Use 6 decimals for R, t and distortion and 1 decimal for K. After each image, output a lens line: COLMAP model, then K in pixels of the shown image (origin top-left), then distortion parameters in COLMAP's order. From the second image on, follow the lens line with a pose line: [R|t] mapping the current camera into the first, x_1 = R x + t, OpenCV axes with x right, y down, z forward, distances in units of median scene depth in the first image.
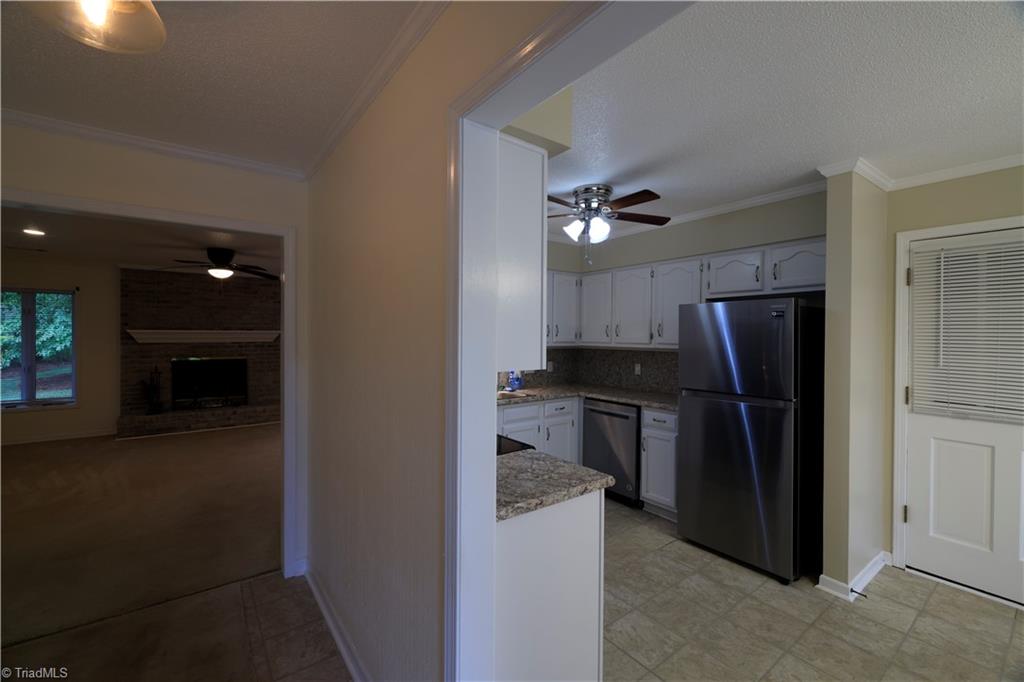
lens RADIAL K [[427.8, 0, 505.0], [0, 427.8, 336.5], [0, 0, 1]] dist [-0.000695, -0.000100]
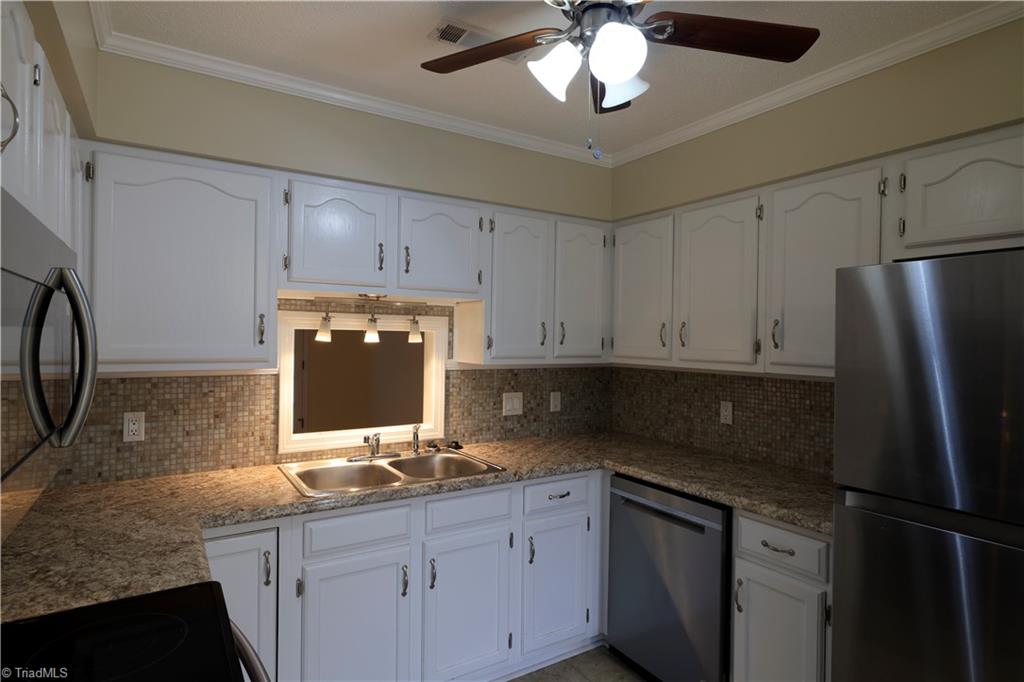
lens RADIAL K [[554.5, 0, 506.7], [0, 554.5, 339.2], [0, 0, 1]] dist [0.000722, -0.001019]
pose [[0.996922, 0.007316, -0.078061, 0.152691], [-0.007556, 0.999968, -0.002781, -0.006799], [0.078038, 0.003362, 0.996945, 0.487395]]
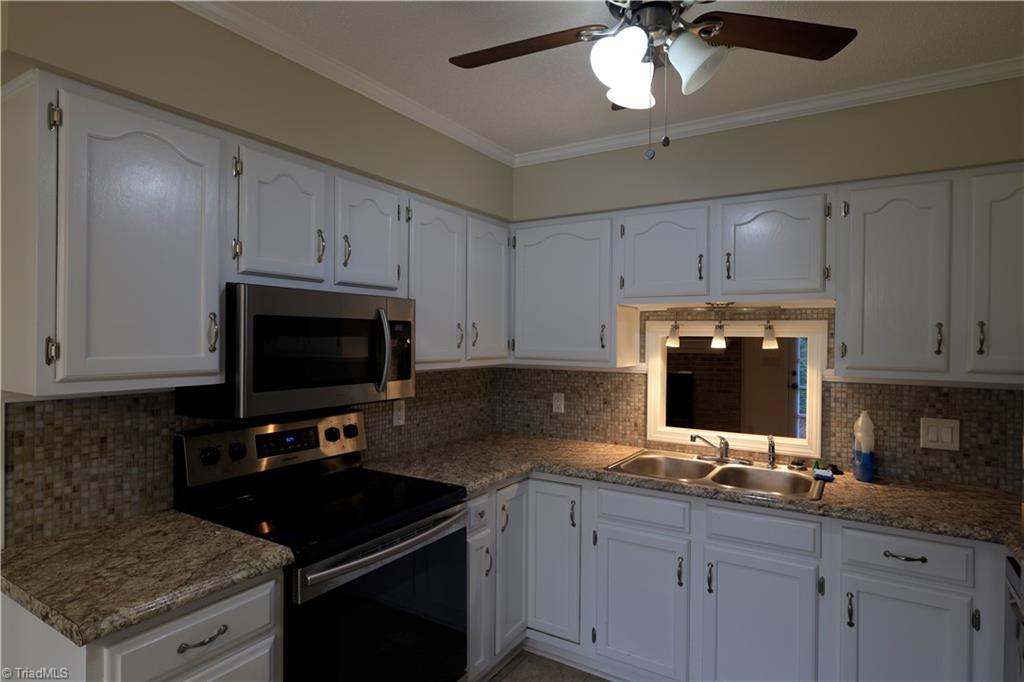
lens RADIAL K [[554.5, 0, 506.5], [0, 554.5, 337.3], [0, 0, 1]] dist [0.000722, -0.001019]
pose [[0.359095, -0.003706, -0.933294, 0.575981], [-0.013576, 0.999866, -0.009193, -0.007171], [0.933202, 0.015972, 0.358996, 0.683417]]
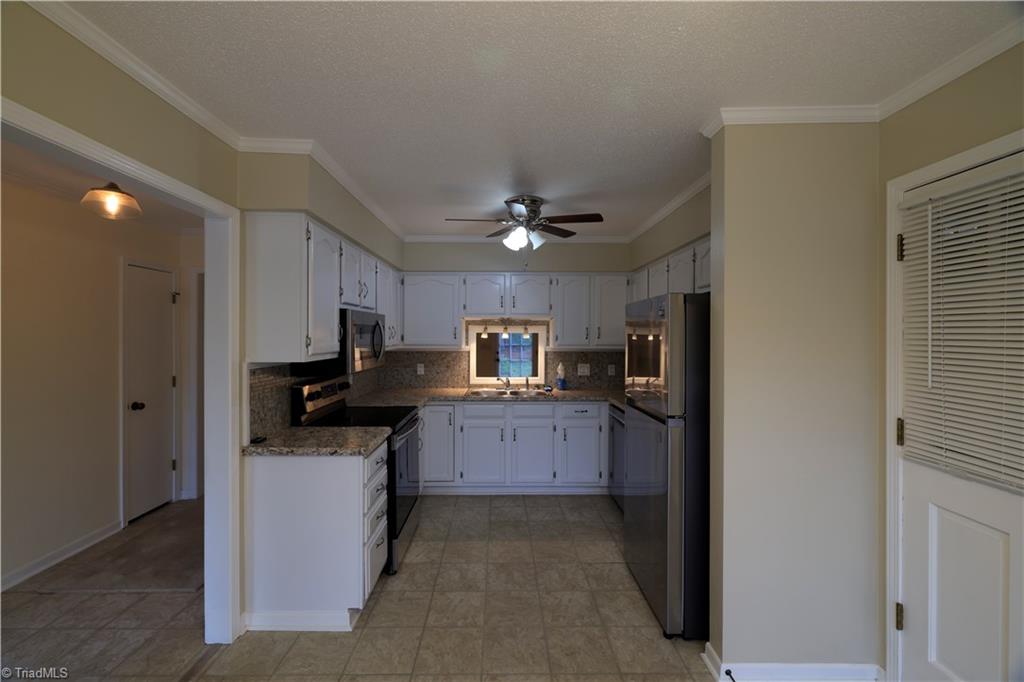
lens RADIAL K [[427.8, 0, 502.8], [0, 427.8, 335.6], [0, 0, 1]] dist [-0.000695, -0.000100]
pose [[0.807044, -0.002549, -0.590486, 0.746076], [-0.001275, 0.999981, -0.006060, -0.002387], [0.590490, 0.005643, 0.807025, 0.113109]]
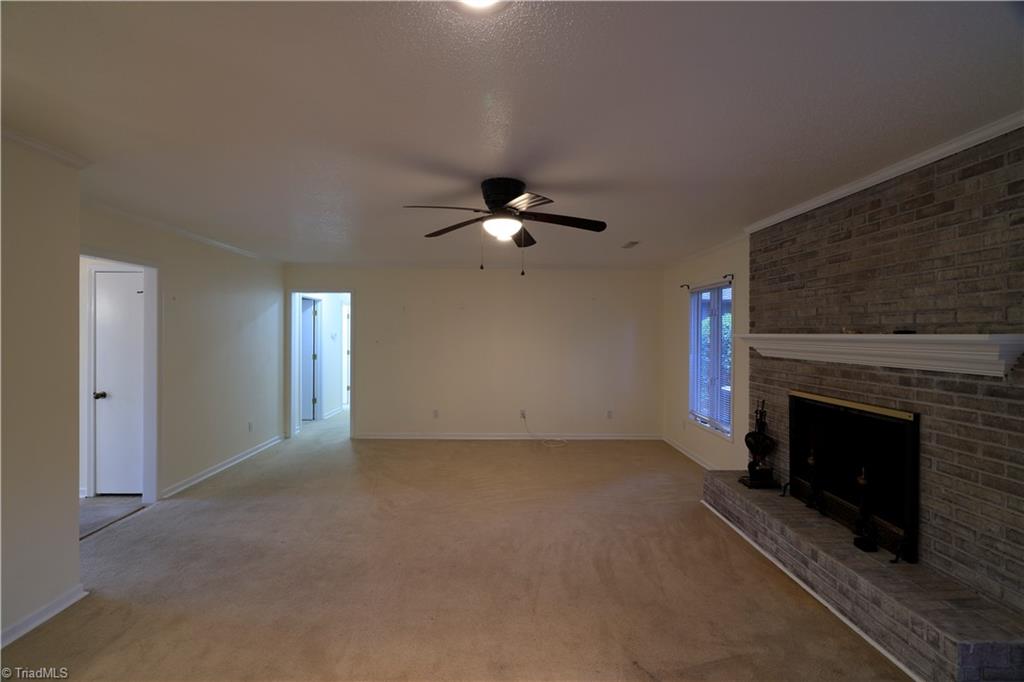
lens RADIAL K [[427.8, 0, 499.8], [0, 427.8, 334.0], [0, 0, 1]] dist [-0.000695, -0.000100]
pose [[-0.591490, -0.004700, -0.806298, -0.368719], [-0.012716, 0.999913, 0.003500, -0.025811], [0.806212, 0.012323, -0.591499, 2.174688]]
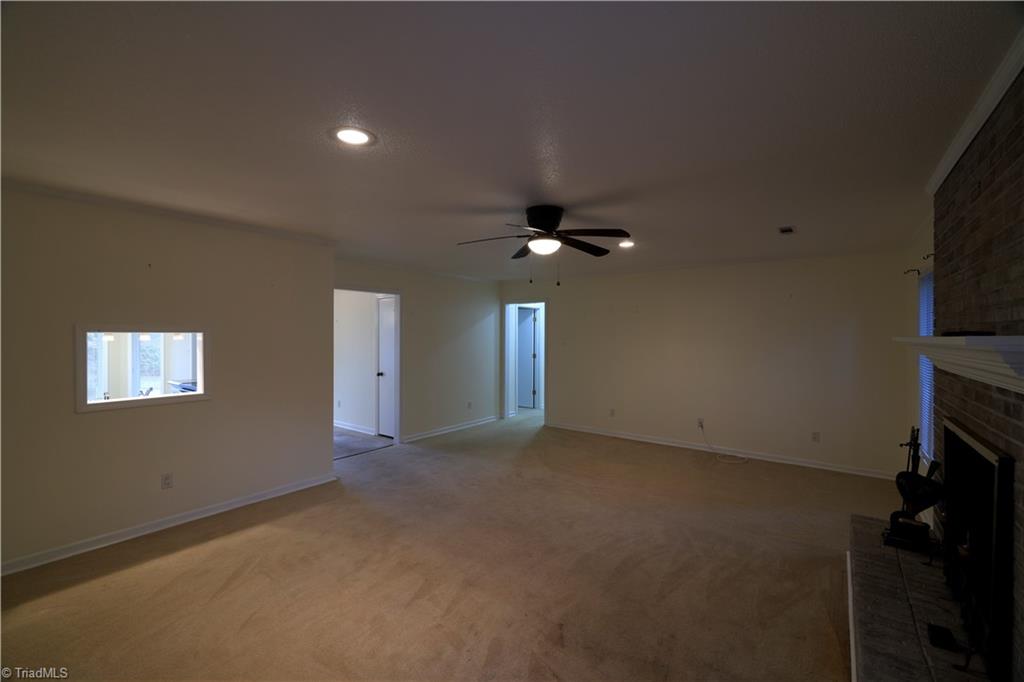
lens RADIAL K [[427.8, 0, 505.9], [0, 427.8, 339.9], [0, 0, 1]] dist [-0.000695, -0.000100]
pose [[-0.962782, -0.004457, -0.270242, -0.717927], [-0.009398, 0.999811, 0.016992, -0.031713], [0.270115, 0.018899, -0.962642, 2.635954]]
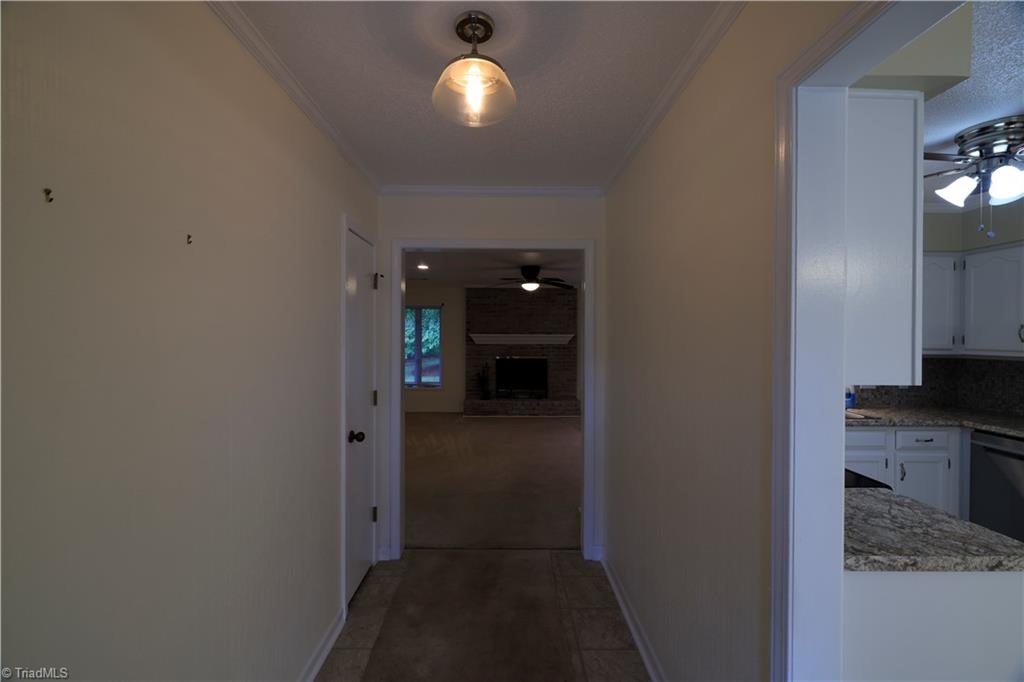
lens RADIAL K [[427.8, 0, 505.4], [0, 427.8, 336.6], [0, 0, 1]] dist [-0.000695, -0.000100]
pose [[0.808042, 0.000230, -0.589125, -0.025245], [-0.004836, 0.999969, -0.006243, -0.000116], [0.589105, 0.007893, 0.808018, -0.012747]]
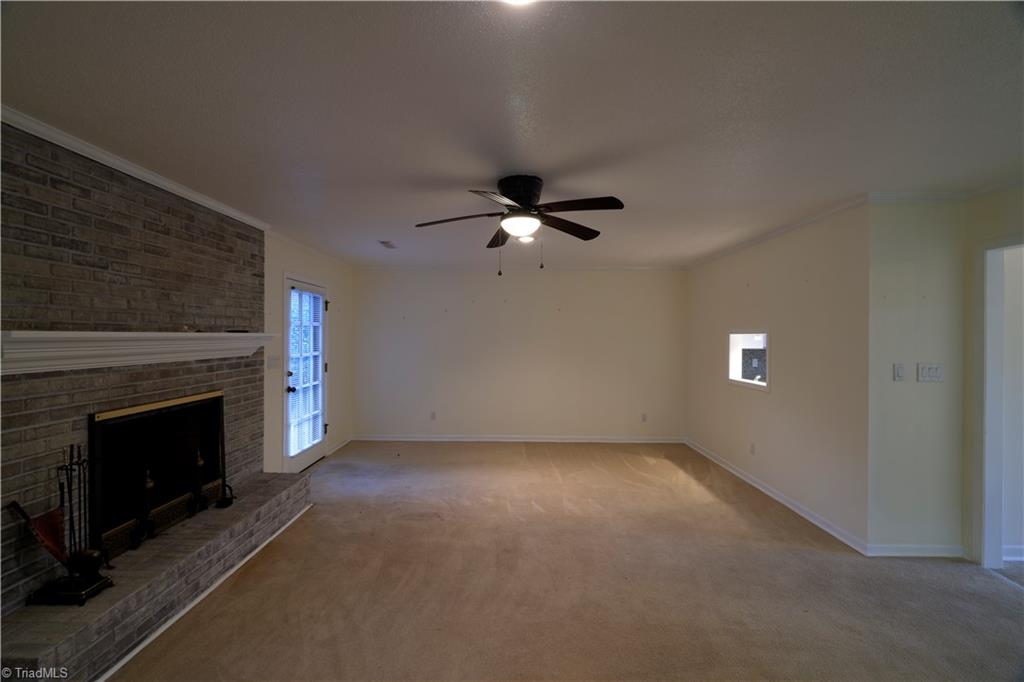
lens RADIAL K [[427.8, 0, 505.8], [0, 427.8, 337.3], [0, 0, 1]] dist [-0.000695, -0.000100]
pose [[0.607521, -0.006107, 0.794280, -1.807601], [0.004387, 0.999981, 0.004333, -0.022317], [-0.794292, 0.000852, 0.607536, 1.139147]]
